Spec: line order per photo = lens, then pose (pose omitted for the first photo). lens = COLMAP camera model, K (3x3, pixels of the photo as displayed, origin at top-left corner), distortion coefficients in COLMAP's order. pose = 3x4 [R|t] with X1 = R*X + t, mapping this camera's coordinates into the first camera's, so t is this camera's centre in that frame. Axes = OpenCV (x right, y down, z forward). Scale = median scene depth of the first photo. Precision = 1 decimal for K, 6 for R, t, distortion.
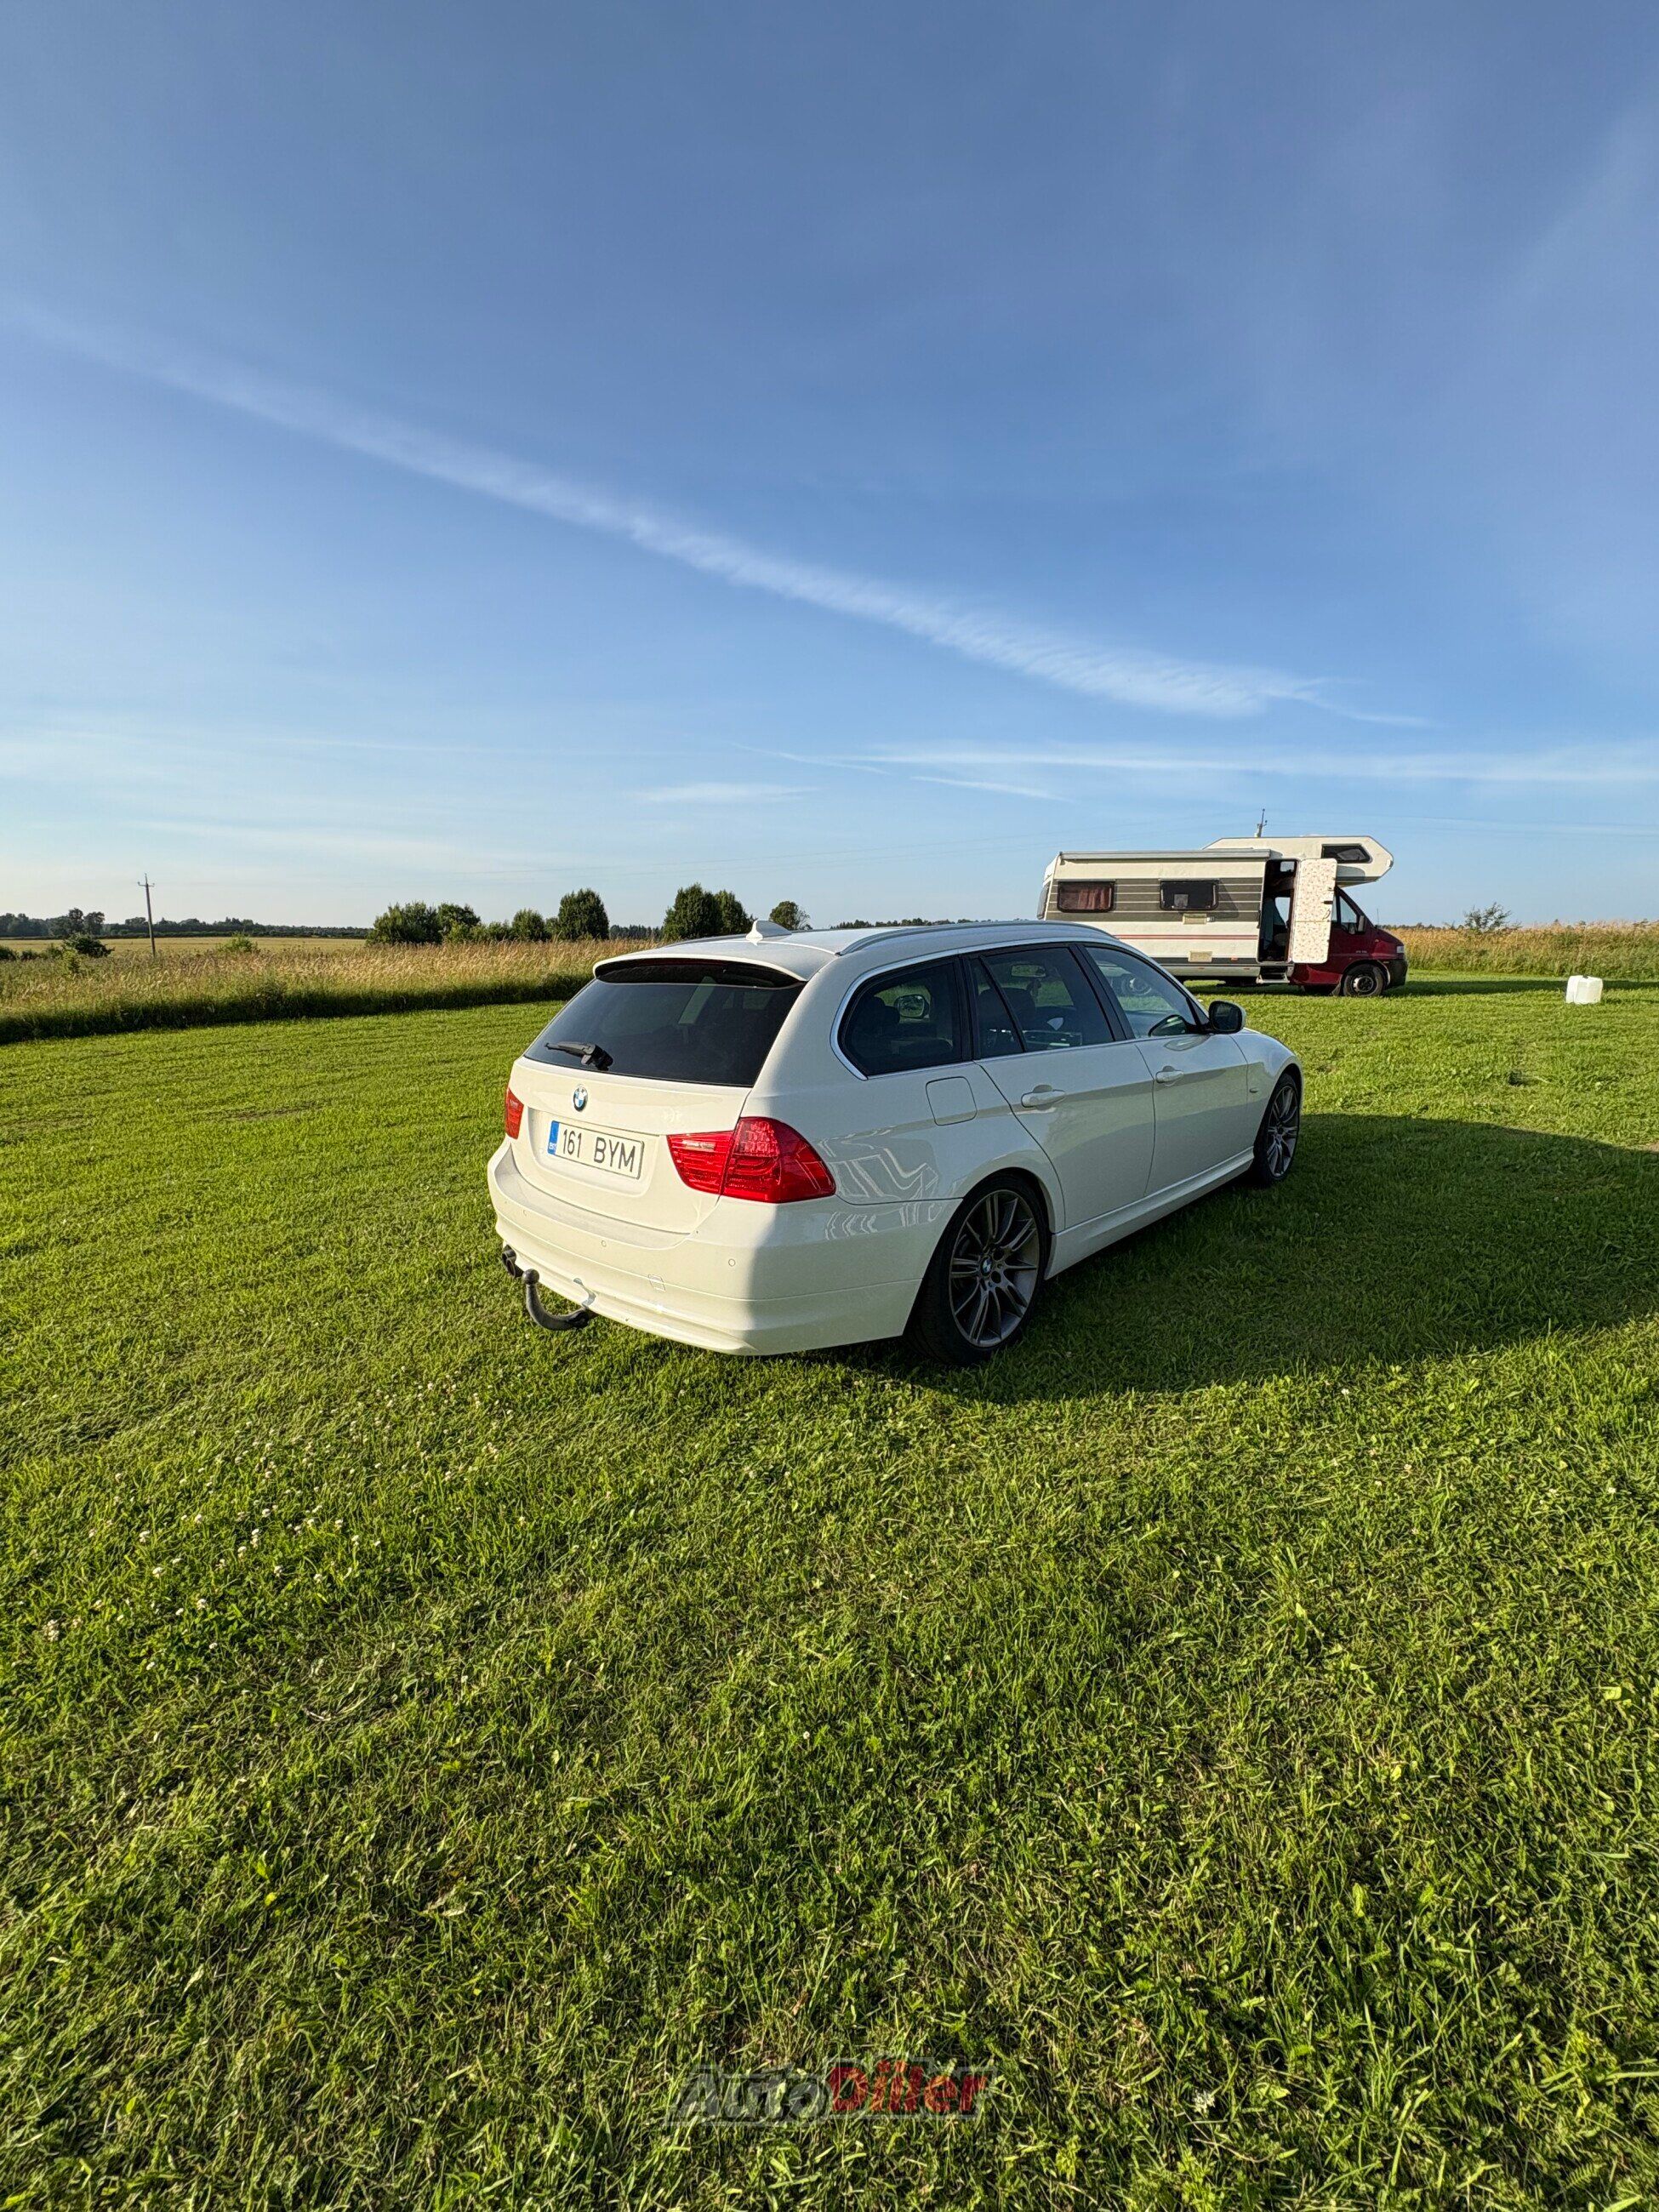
lens RADIAL K [[879.0, 0, 829.5], [0, 879.0, 1106.0], [0, 0, 1]] dist [-0.007544, -0.000342]
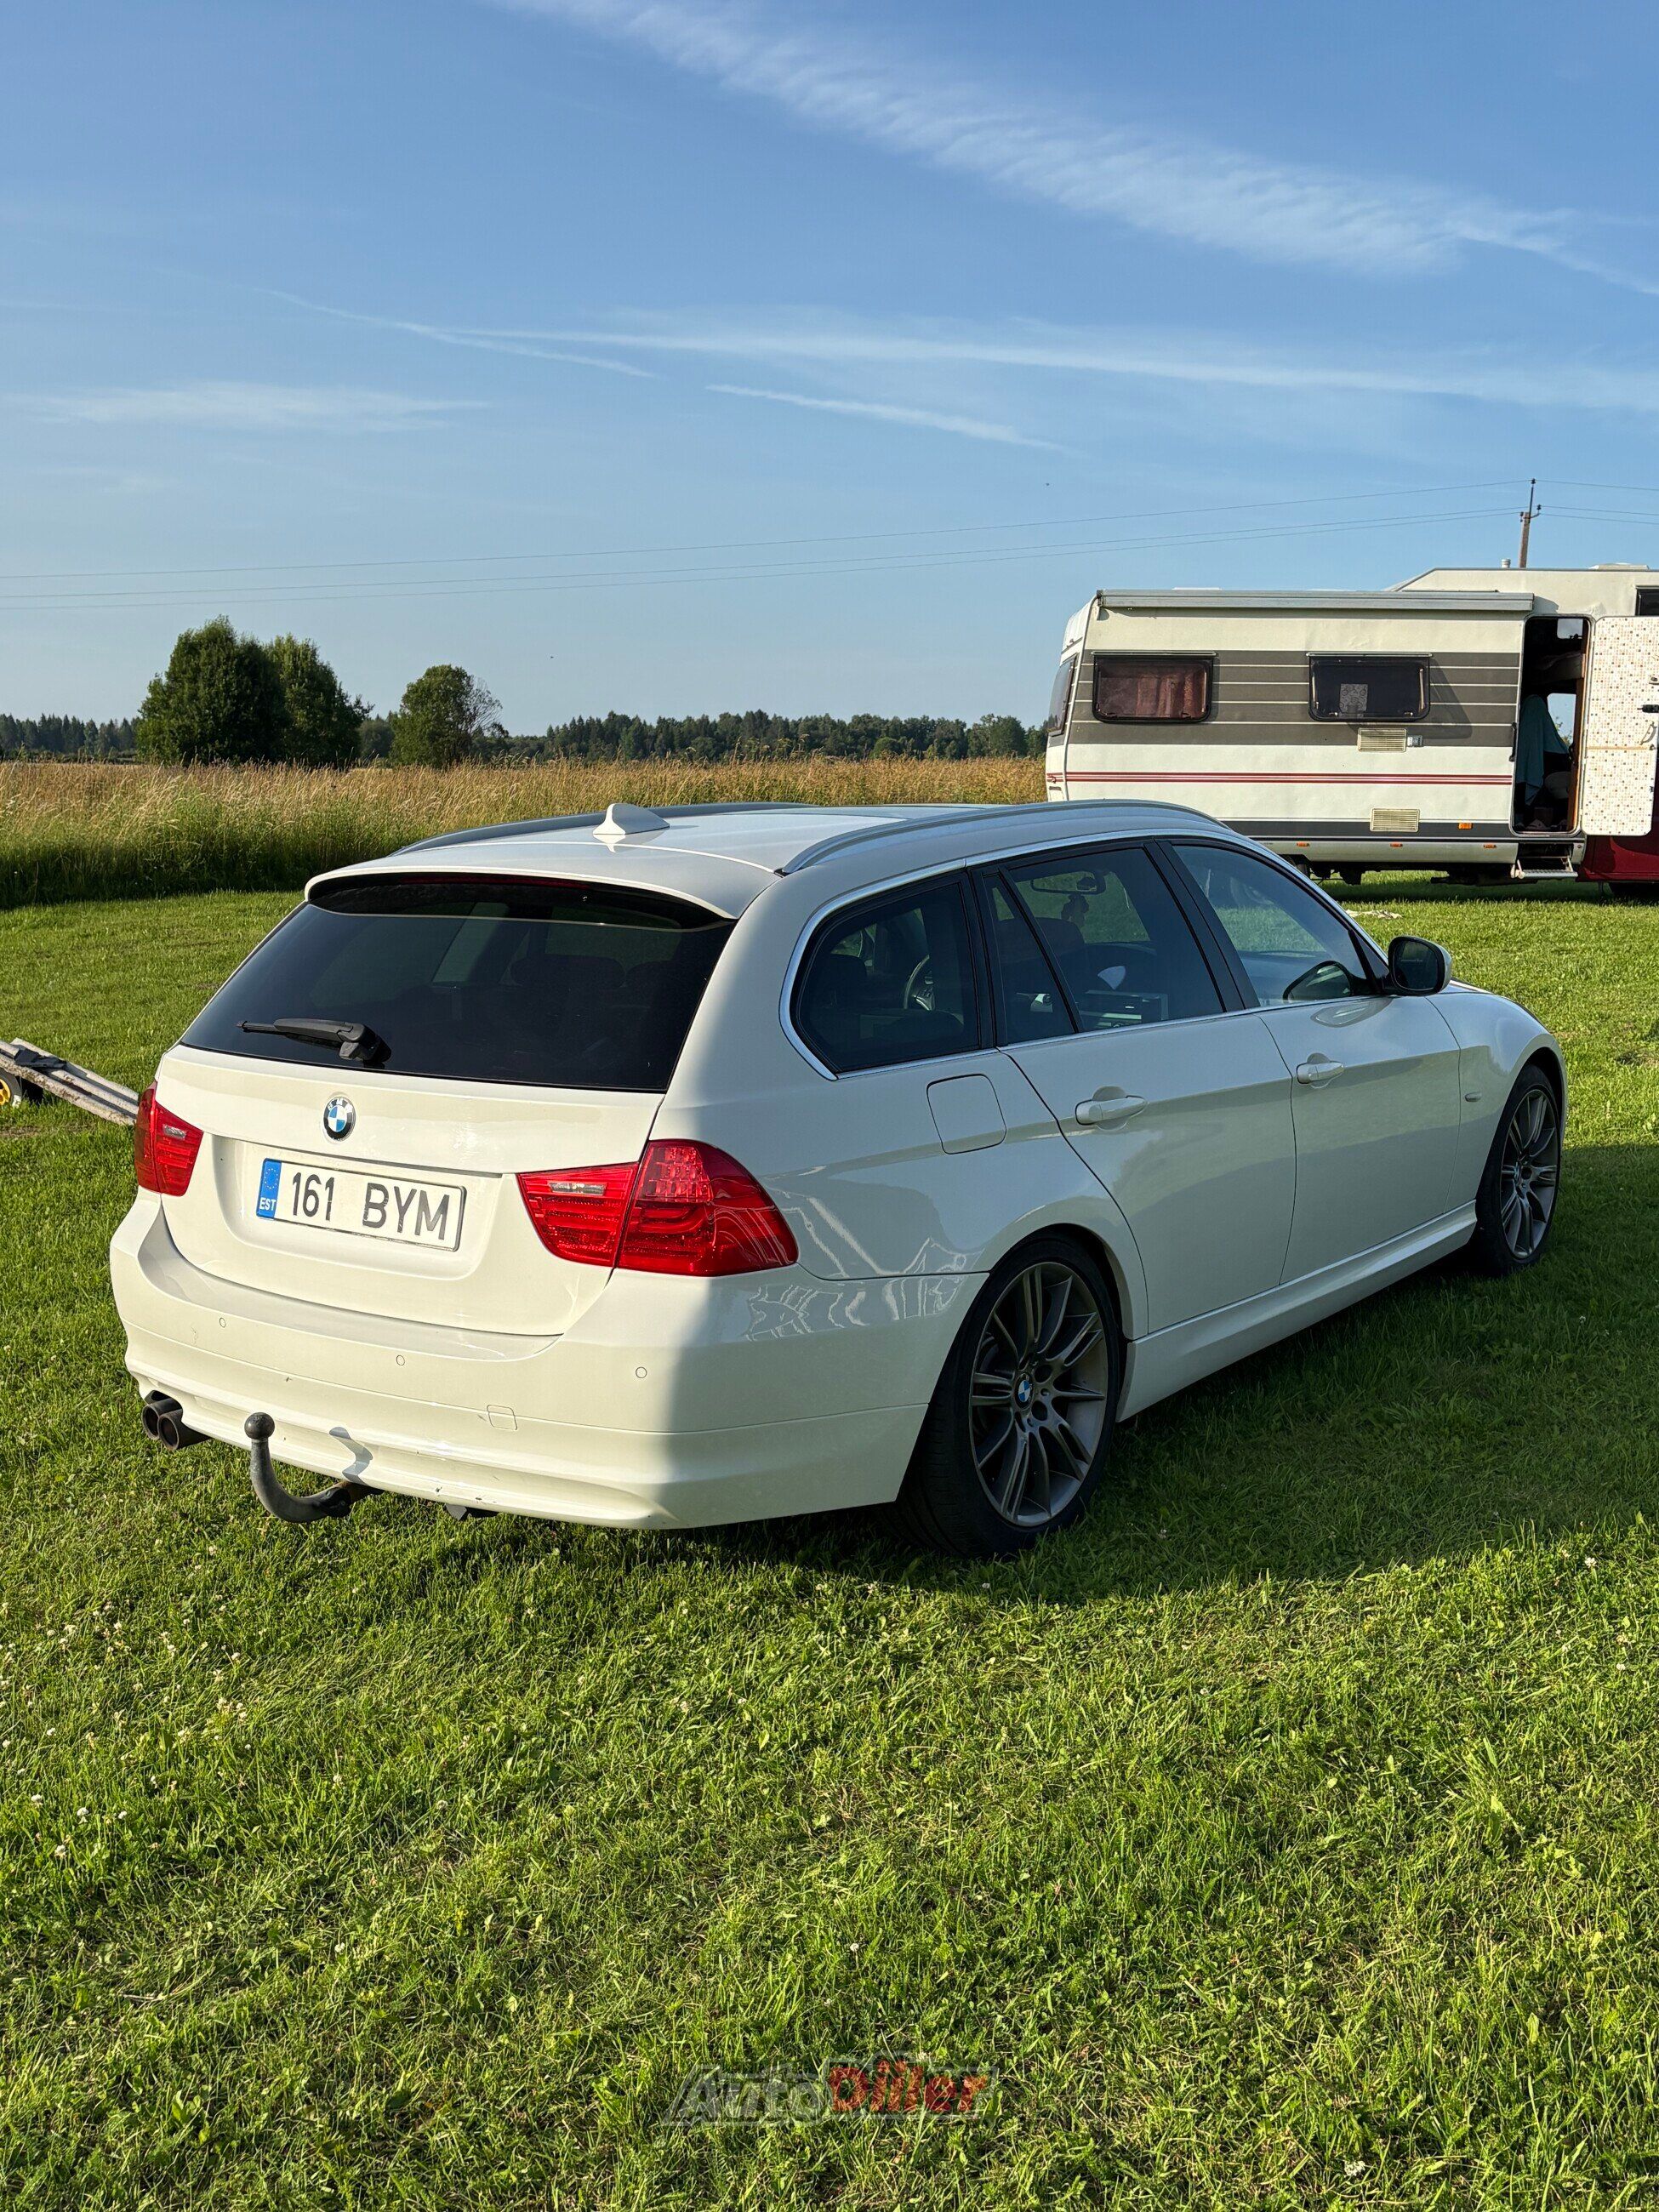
lens RADIAL K [[2124.9, 0, 829.5], [0, 2124.9, 1106.0], [0, 0, 1]] dist [0.132246, -0.409877]
pose [[0.990999, -0.011160, 0.133403, -0.156972], [0.014466, 0.999611, -0.023839, 0.023404], [-0.133085, 0.025554, 0.990775, -0.461058]]
